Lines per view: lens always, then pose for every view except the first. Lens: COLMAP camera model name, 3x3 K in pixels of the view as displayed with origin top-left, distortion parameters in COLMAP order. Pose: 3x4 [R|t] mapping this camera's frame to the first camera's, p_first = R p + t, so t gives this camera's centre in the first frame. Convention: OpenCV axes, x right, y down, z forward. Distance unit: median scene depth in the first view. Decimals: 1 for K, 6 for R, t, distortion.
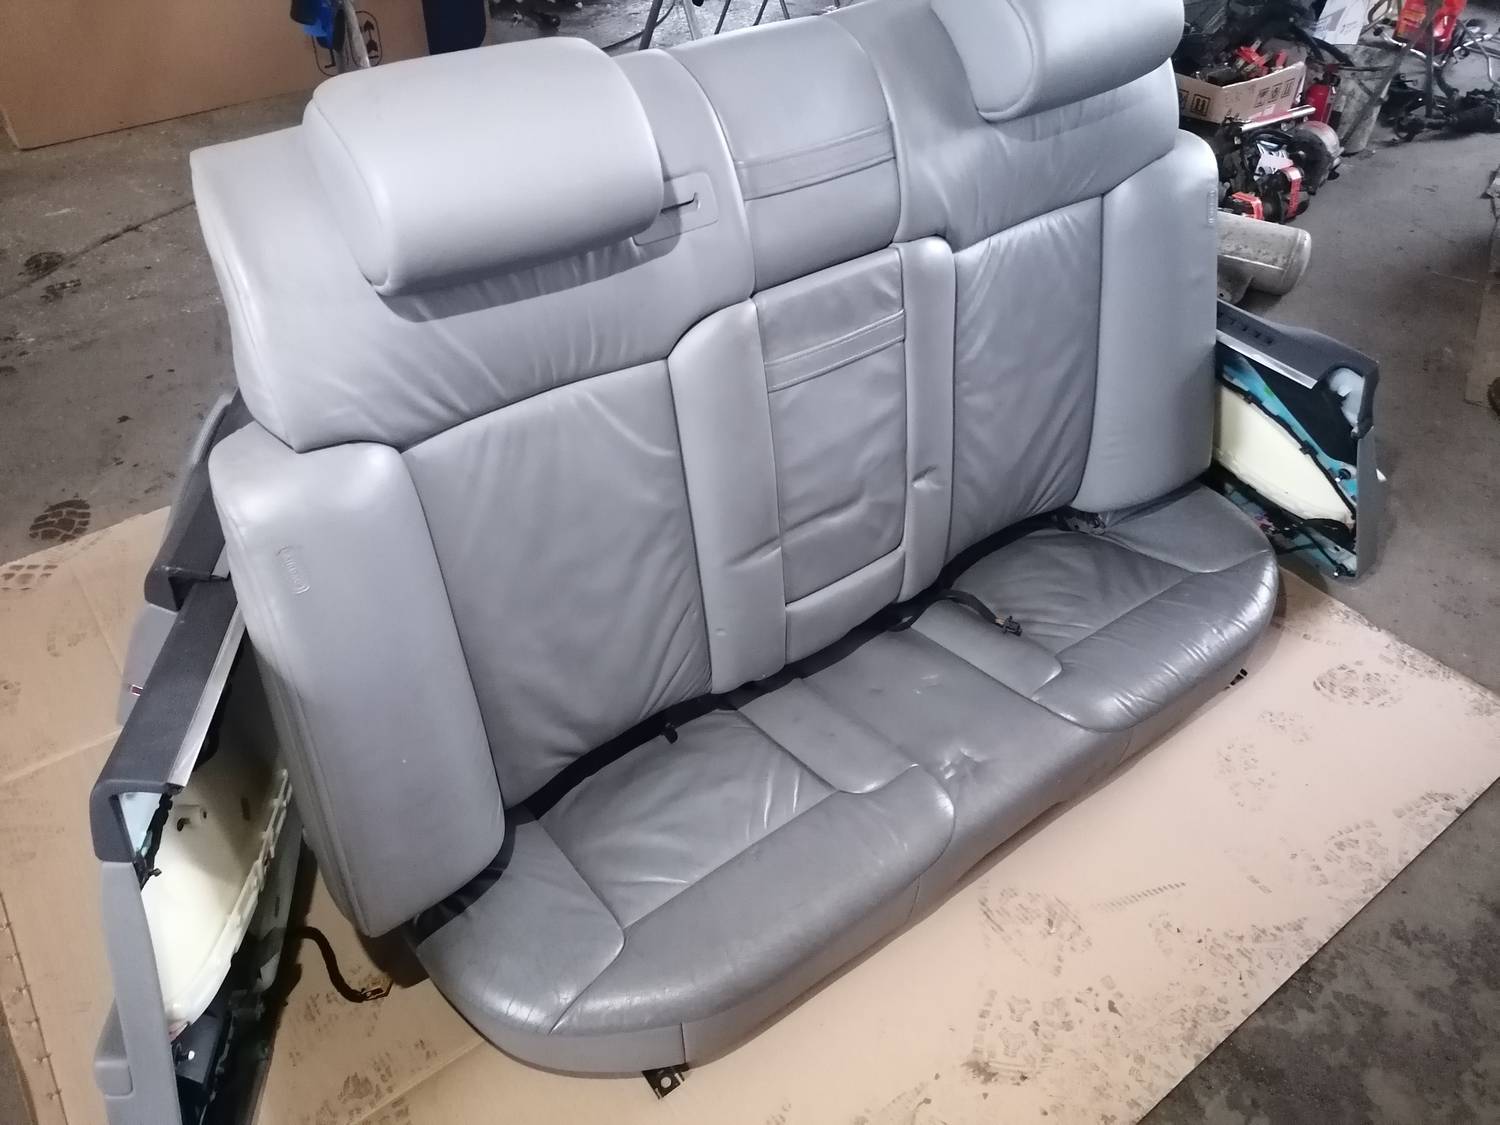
lens RADIAL K [[1337.1, 0, 779.0], [0, 1337.1, 557.9], [0, 0, 1]] dist [0.062829, -0.007508]
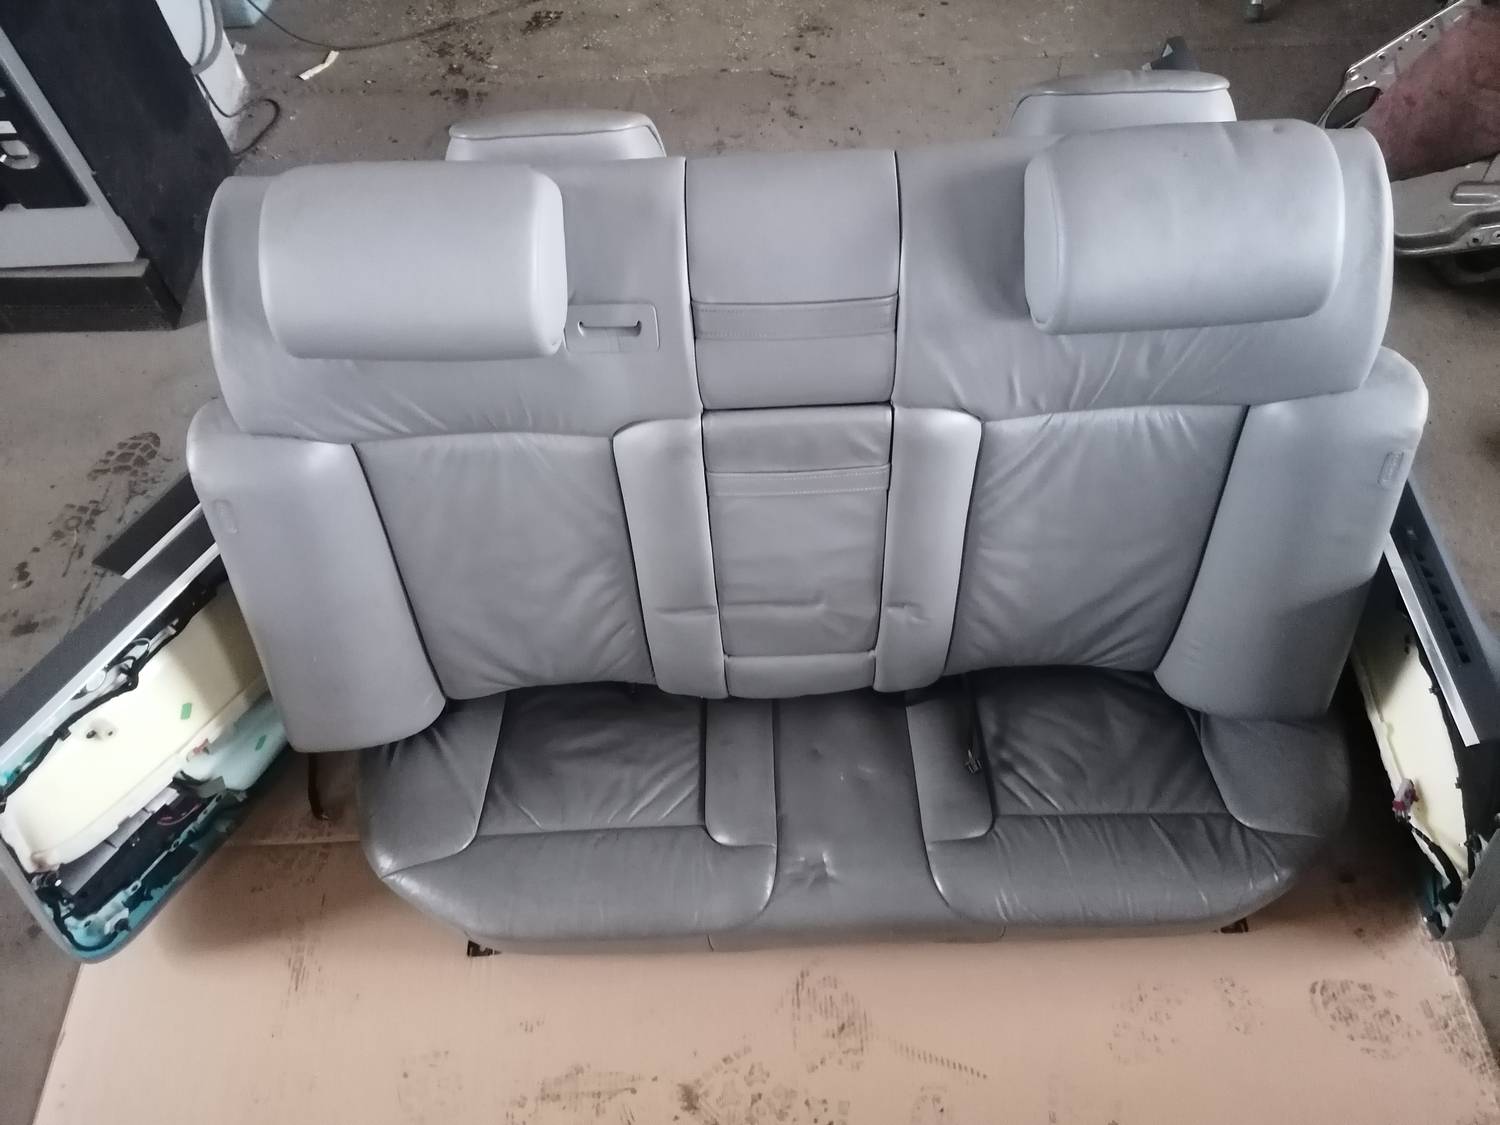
lens RADIAL K [[1337.1, 0, 779.0], [0, 1337.1, 557.9], [0, 0, 1]] dist [0.062829, -0.007508]
pose [[0.780980, 0.464800, -0.417170, 0.465810], [-0.333089, 0.874998, 0.351327, -0.441186], [0.528320, -0.135425, 0.838176, 0.141295]]
